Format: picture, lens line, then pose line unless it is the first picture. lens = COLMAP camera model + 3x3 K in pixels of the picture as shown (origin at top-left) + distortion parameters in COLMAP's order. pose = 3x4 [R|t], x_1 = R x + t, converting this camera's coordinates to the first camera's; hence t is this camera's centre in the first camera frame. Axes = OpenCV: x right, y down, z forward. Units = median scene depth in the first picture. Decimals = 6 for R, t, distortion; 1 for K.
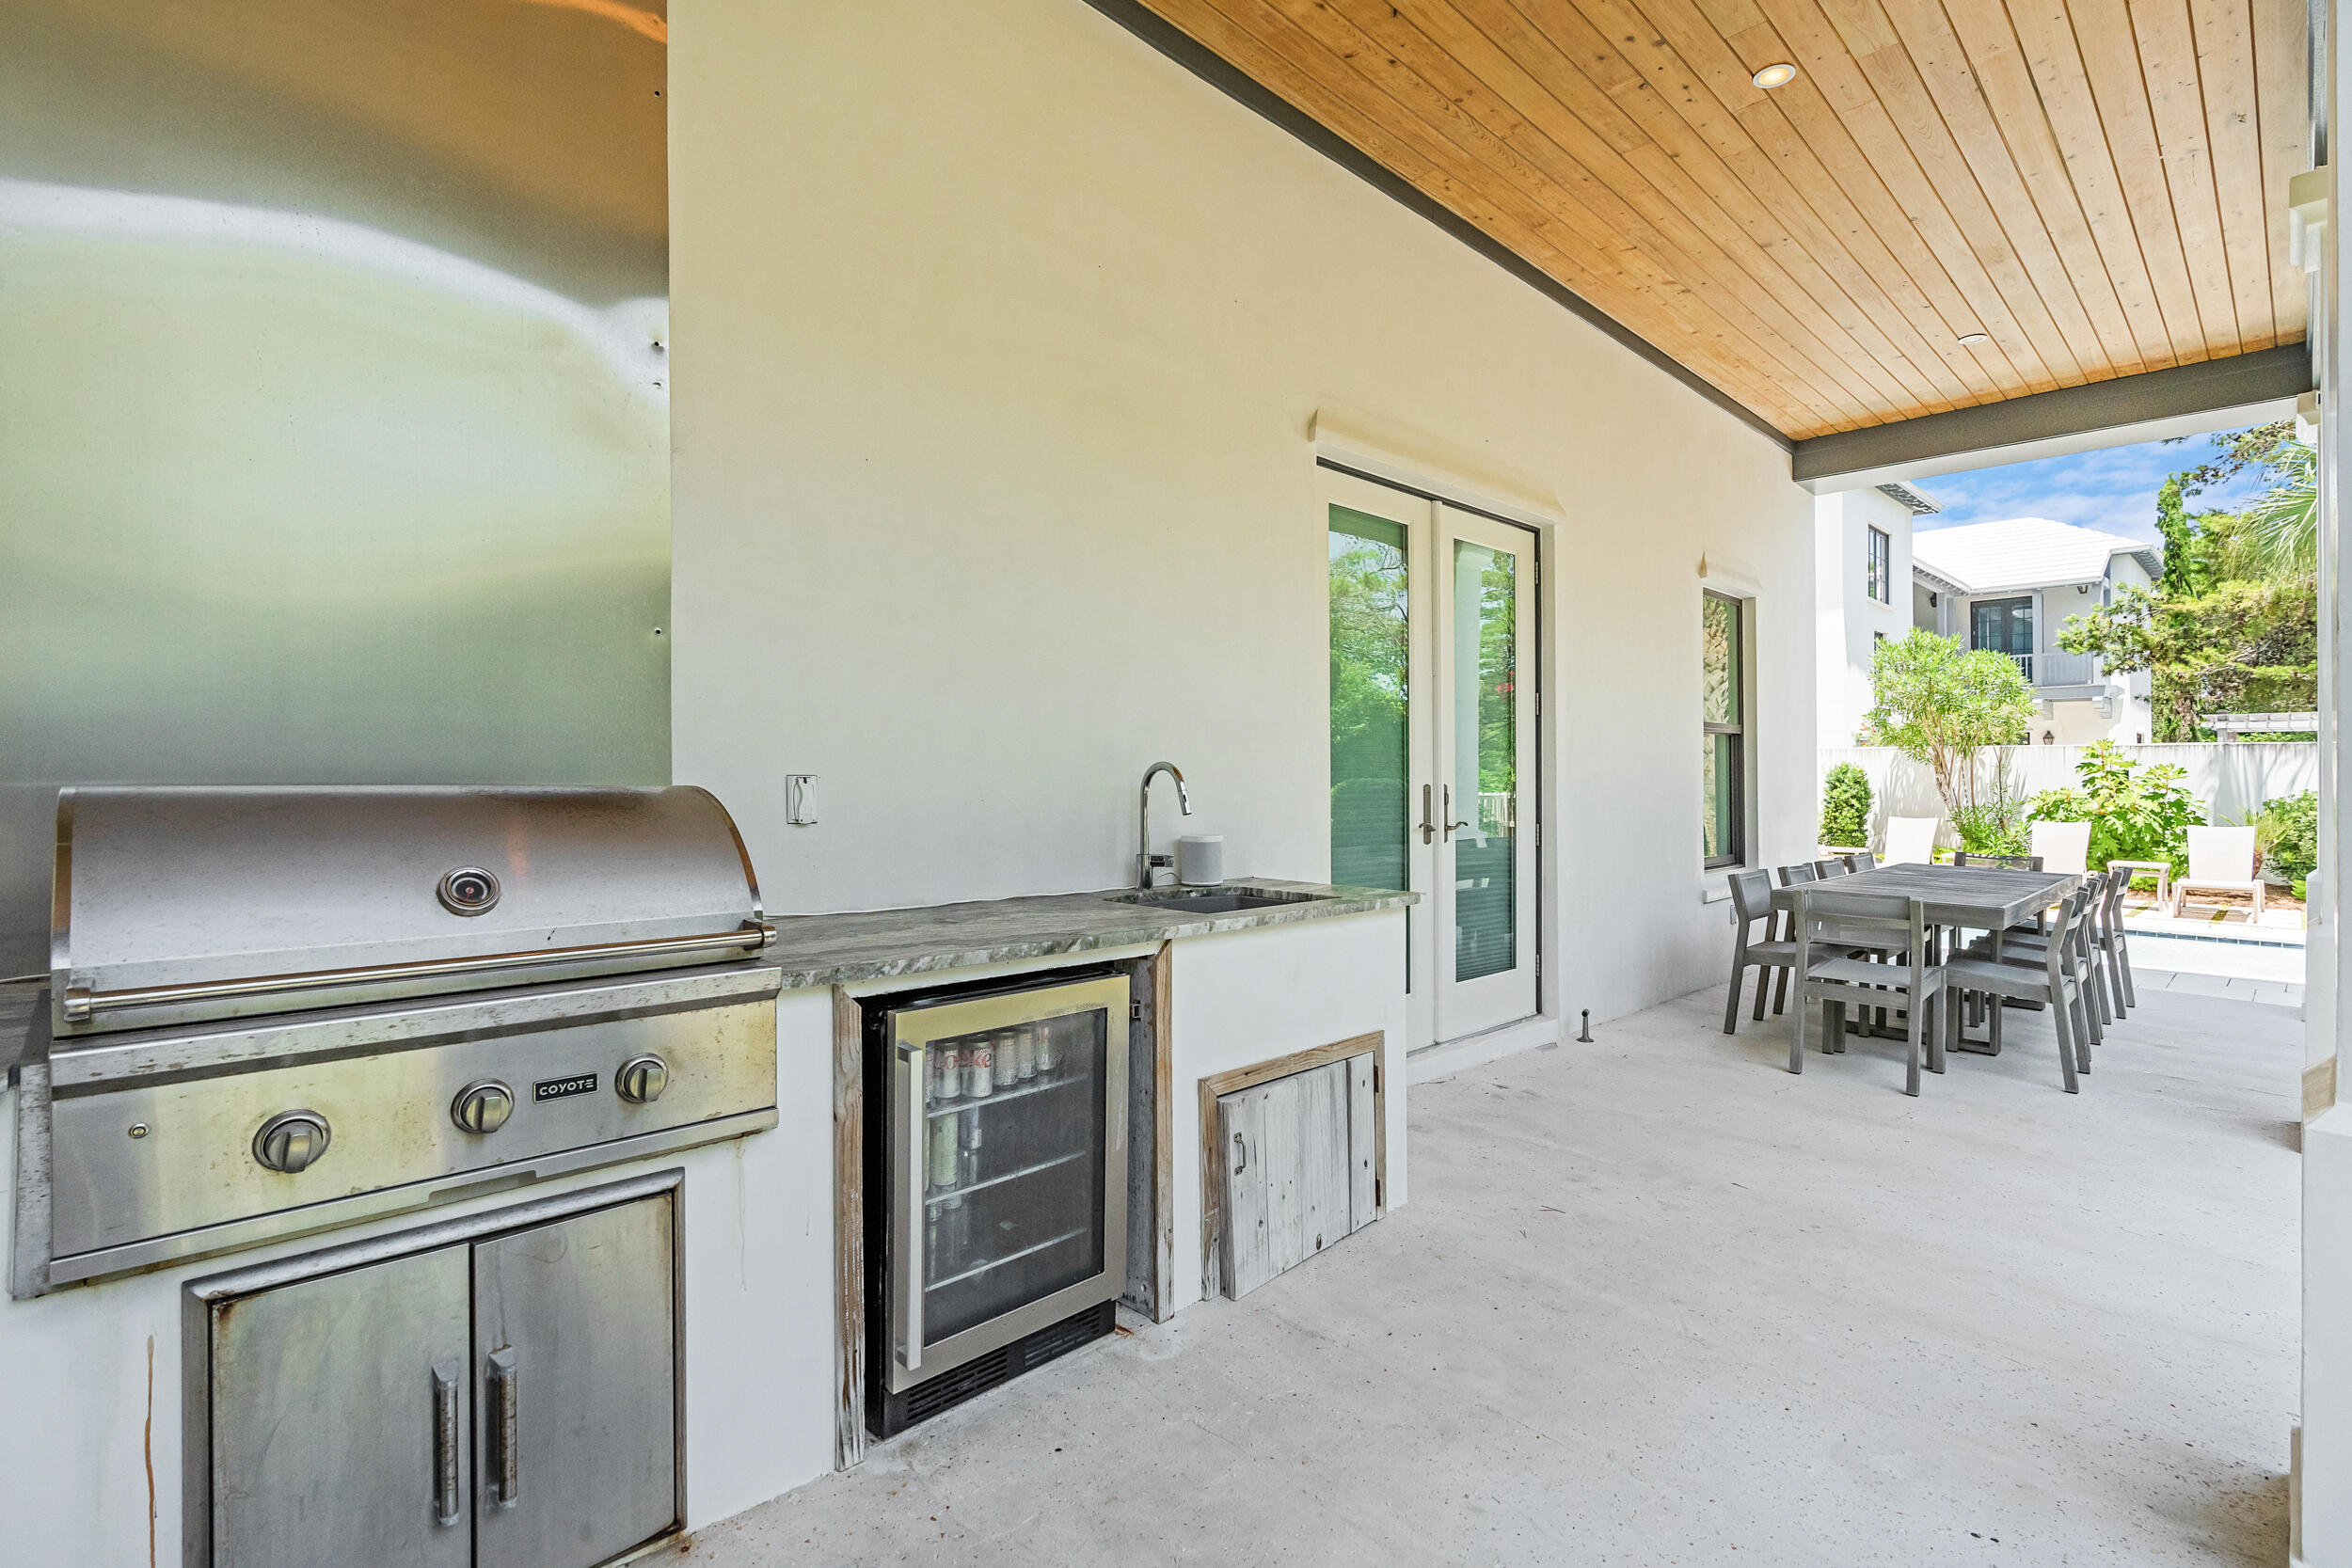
lens RADIAL K [[1059.3, 0, 1185.5], [0, 1059.3, 789.0], [0, 0, 1]] dist [-0.002082, -0.000279]
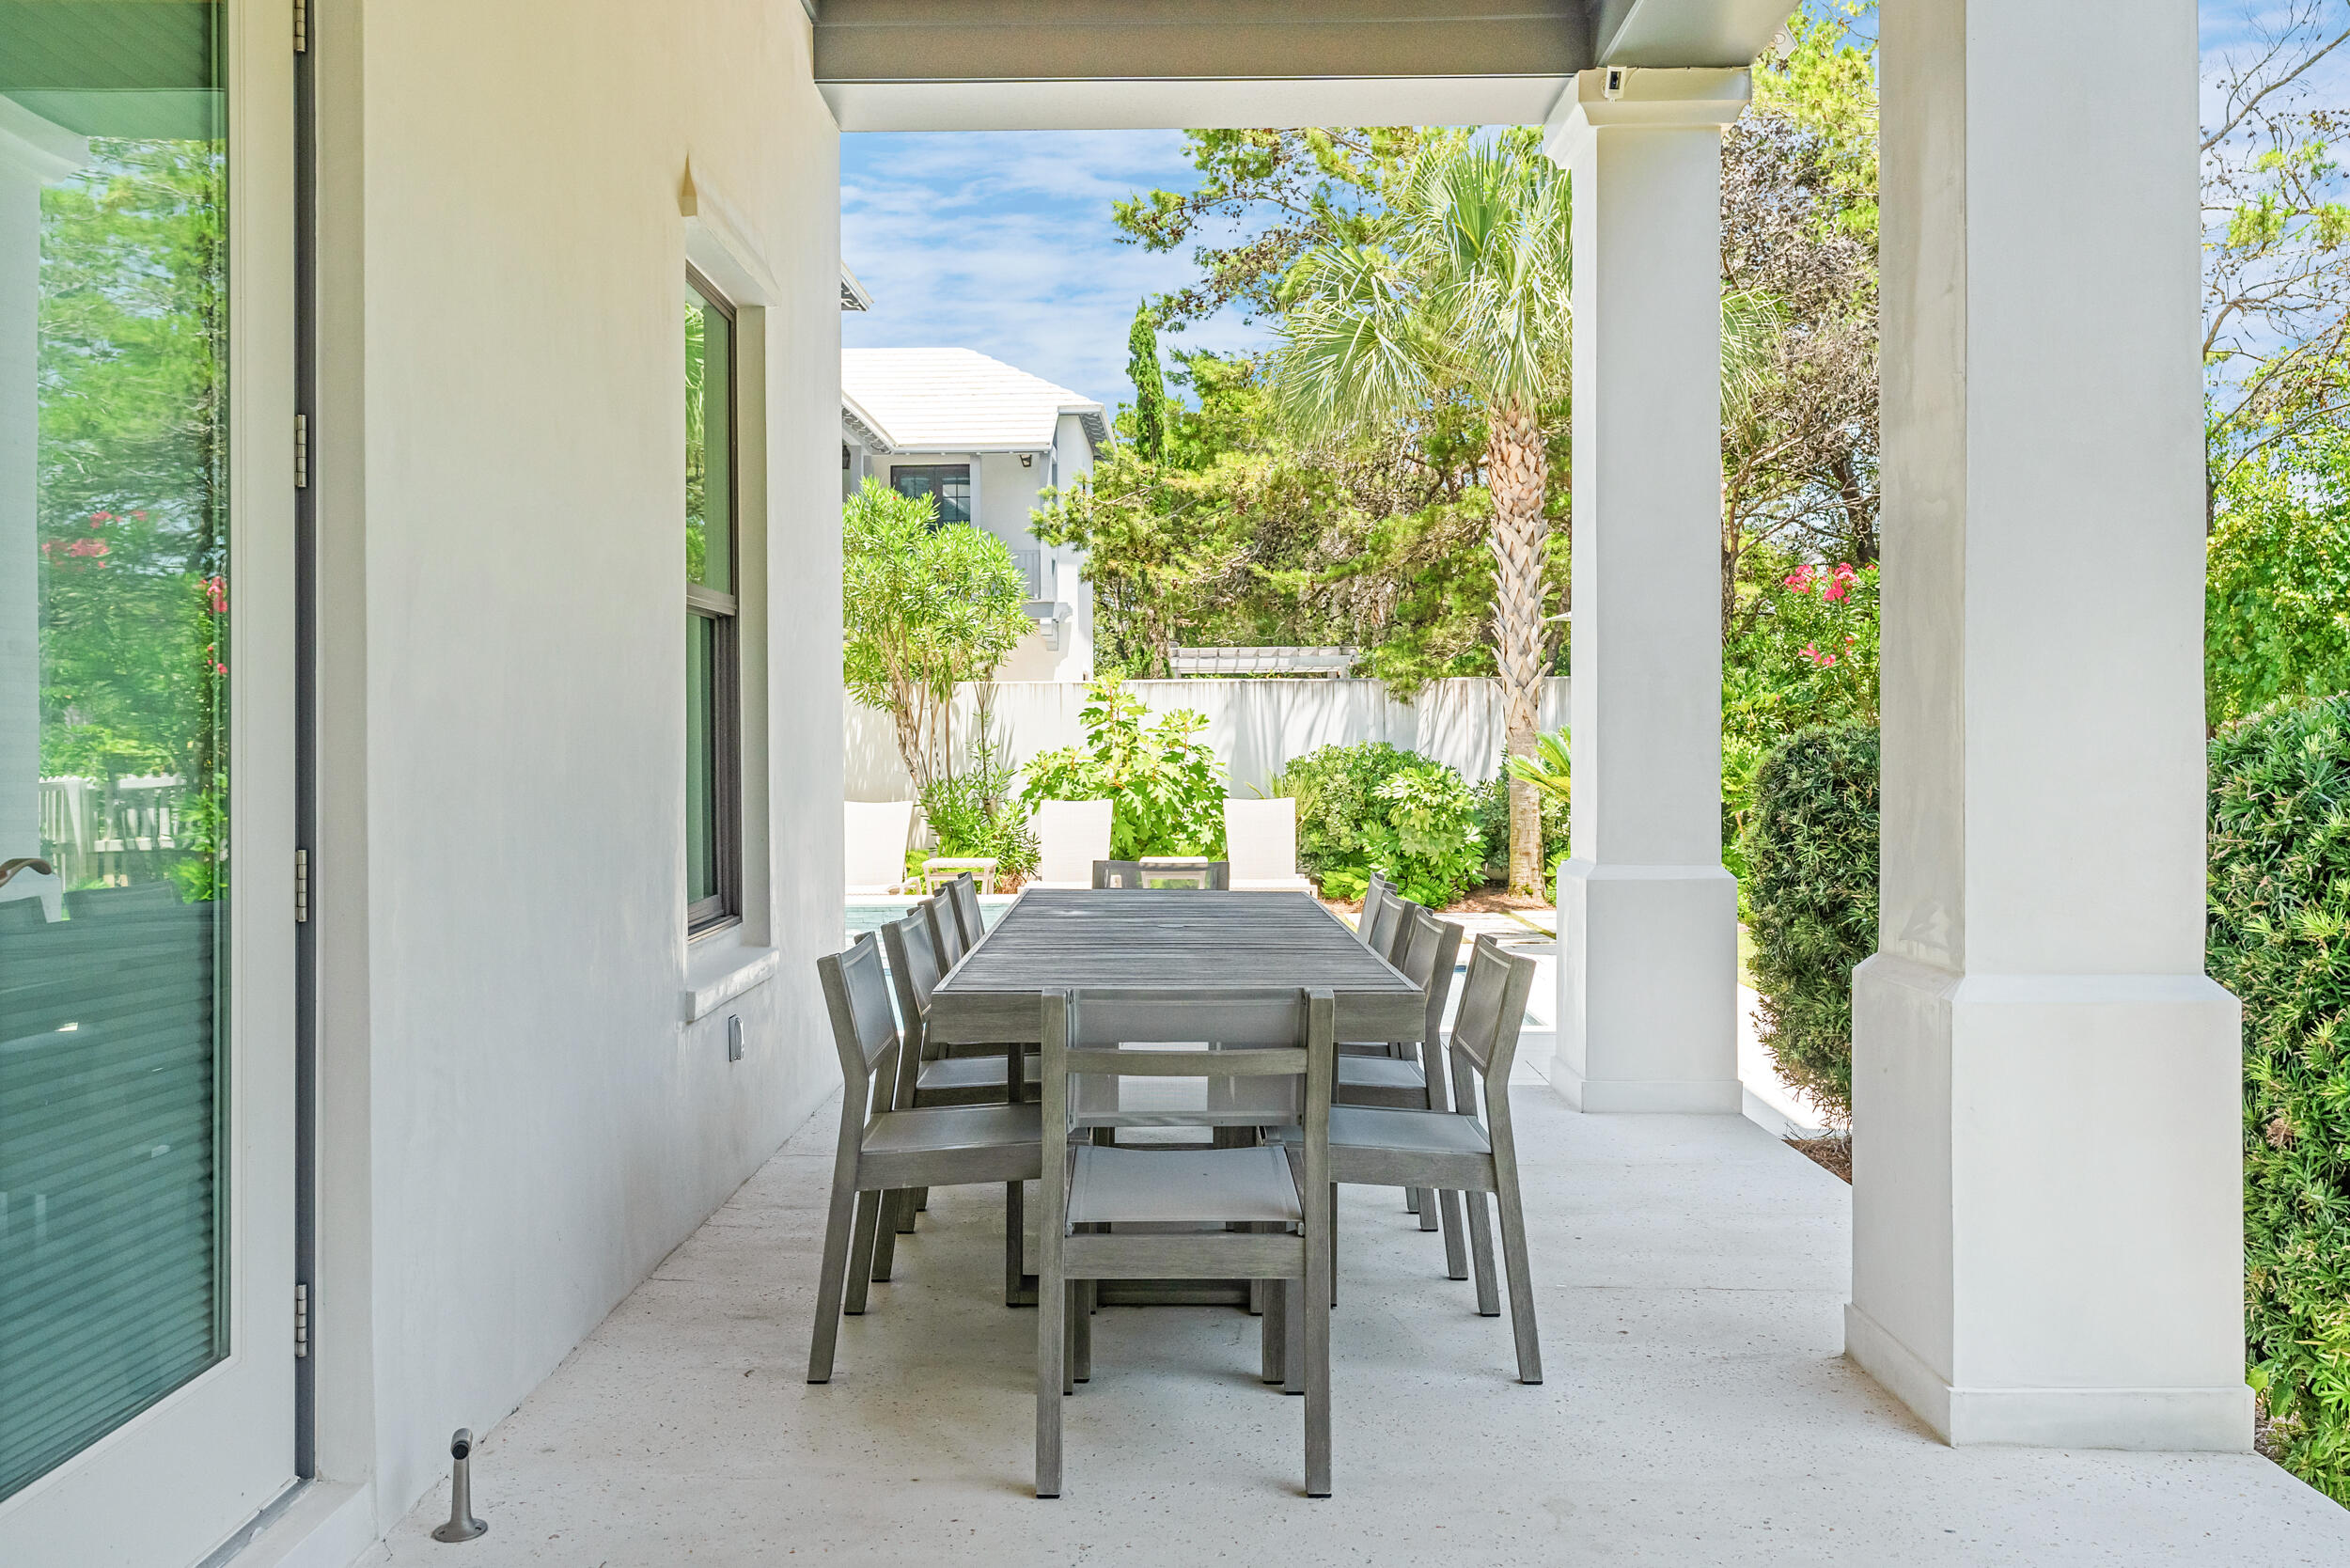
lens RADIAL K [[1958.4, 0, 1179.2], [0, 1958.4, 689.4], [0, 0, 1]] dist [0.016660, 0.009186]
pose [[0.699303, 0.008067, 0.714779, 0.031147], [0.020916, 0.999277, -0.031741, 0.003067], [-0.714519, 0.037147, 0.698629, 0.125212]]
